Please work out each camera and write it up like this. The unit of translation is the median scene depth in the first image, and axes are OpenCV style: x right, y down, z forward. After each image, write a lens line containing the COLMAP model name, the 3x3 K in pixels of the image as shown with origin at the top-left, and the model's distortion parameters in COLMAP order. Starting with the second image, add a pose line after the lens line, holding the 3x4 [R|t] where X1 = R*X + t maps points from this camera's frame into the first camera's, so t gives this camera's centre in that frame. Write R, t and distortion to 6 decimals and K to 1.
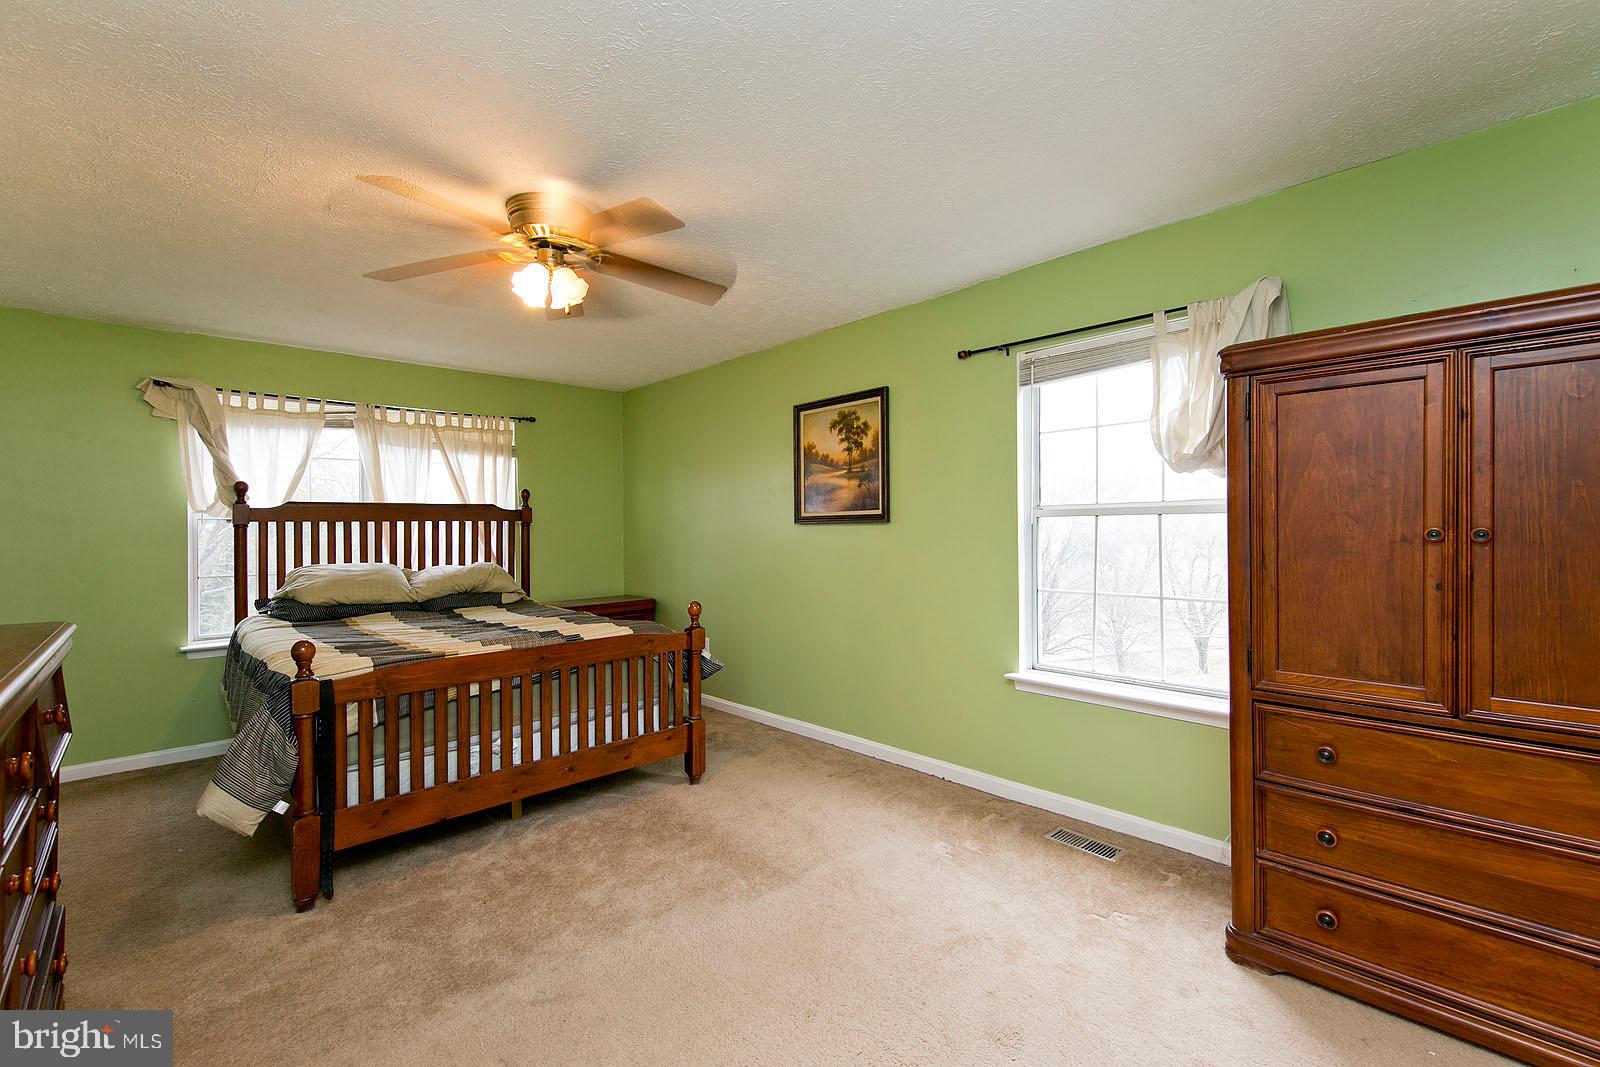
lens RADIAL K [[687.9, 0, 800.9], [0, 687.9, 527.3], [0, 0, 1]] dist [0.007557, -0.000651]
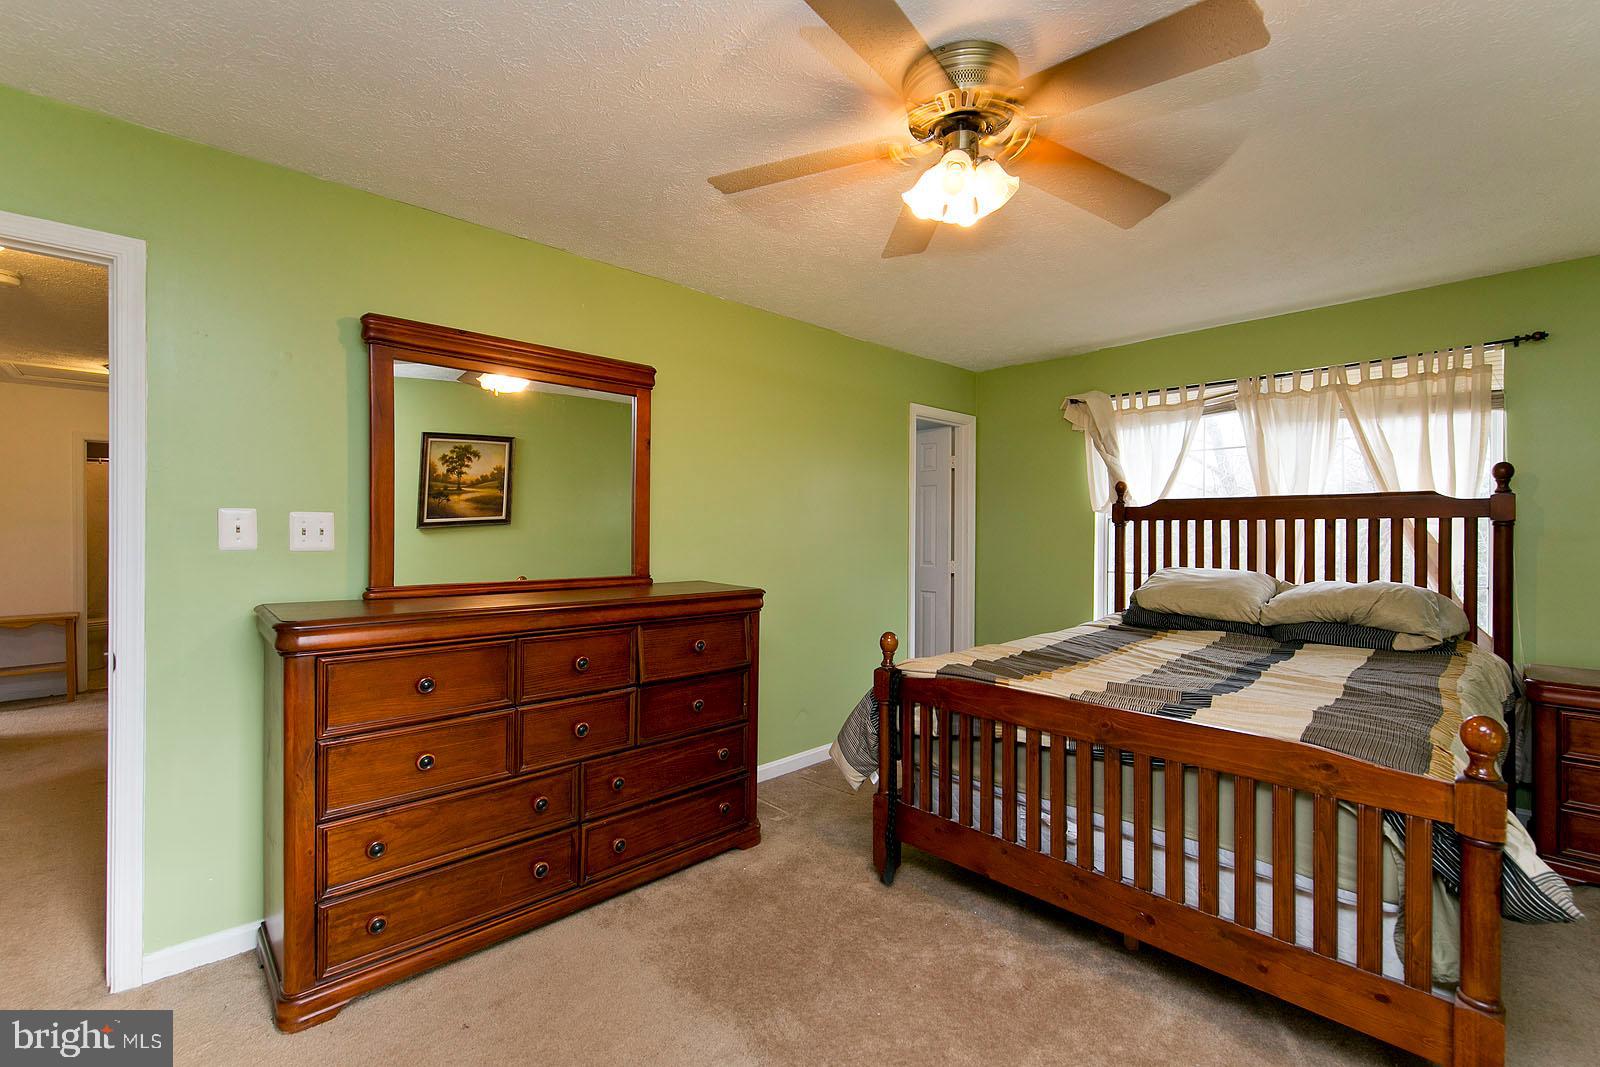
lens RADIAL K [[687.9, 0, 804.1], [0, 687.9, 527.8], [0, 0, 1]] dist [0.007557, -0.000651]
pose [[0.020575, 0.009358, -0.999745, 0.193624], [-0.001687, 0.999955, 0.009325, -0.005485], [0.999787, 0.001495, 0.020590, 0.466800]]
